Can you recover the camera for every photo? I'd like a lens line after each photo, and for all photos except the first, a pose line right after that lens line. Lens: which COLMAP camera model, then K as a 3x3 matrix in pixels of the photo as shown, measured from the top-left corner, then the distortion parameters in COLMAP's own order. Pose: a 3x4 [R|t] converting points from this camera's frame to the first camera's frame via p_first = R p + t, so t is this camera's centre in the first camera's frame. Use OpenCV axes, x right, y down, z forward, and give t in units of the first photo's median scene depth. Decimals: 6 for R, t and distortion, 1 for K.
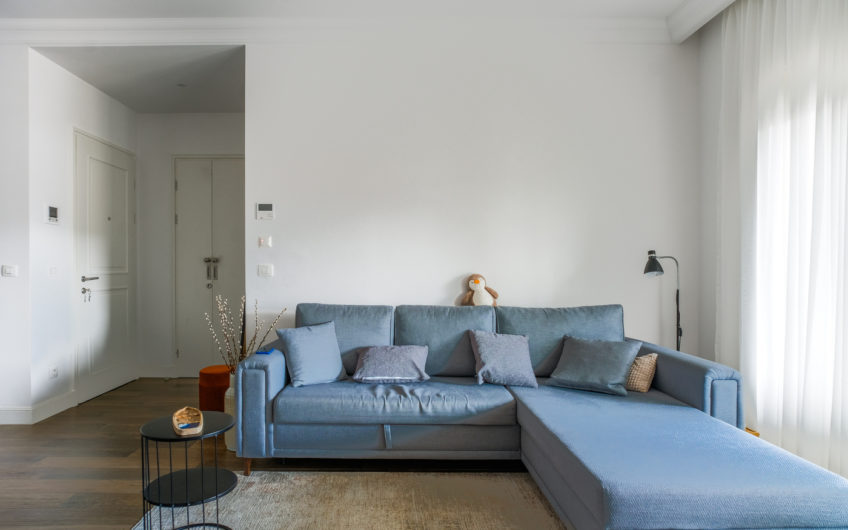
lens RADIAL K [[515.5, 0, 424.0], [0, 515.5, 273.3], [0, 0, 1]] dist [0.000828, 0.002826]
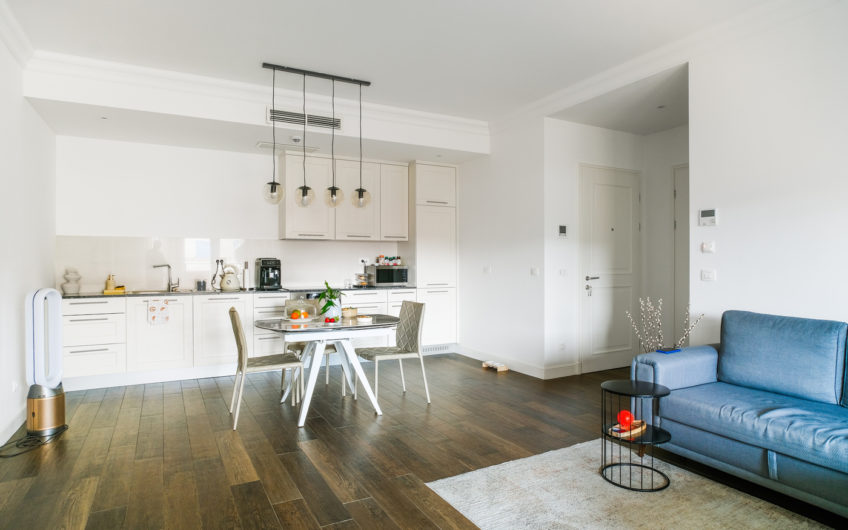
lens RADIAL K [[515.5, 0, 427.6], [0, 515.5, 266.9], [0, 0, 1]] dist [0.000828, 0.002826]
pose [[0.483564, 0.007405, -0.875278, 0.331145], [-0.011397, 0.999933, 0.002163, -0.018936], [0.875235, 0.008929, 0.483616, 0.025731]]
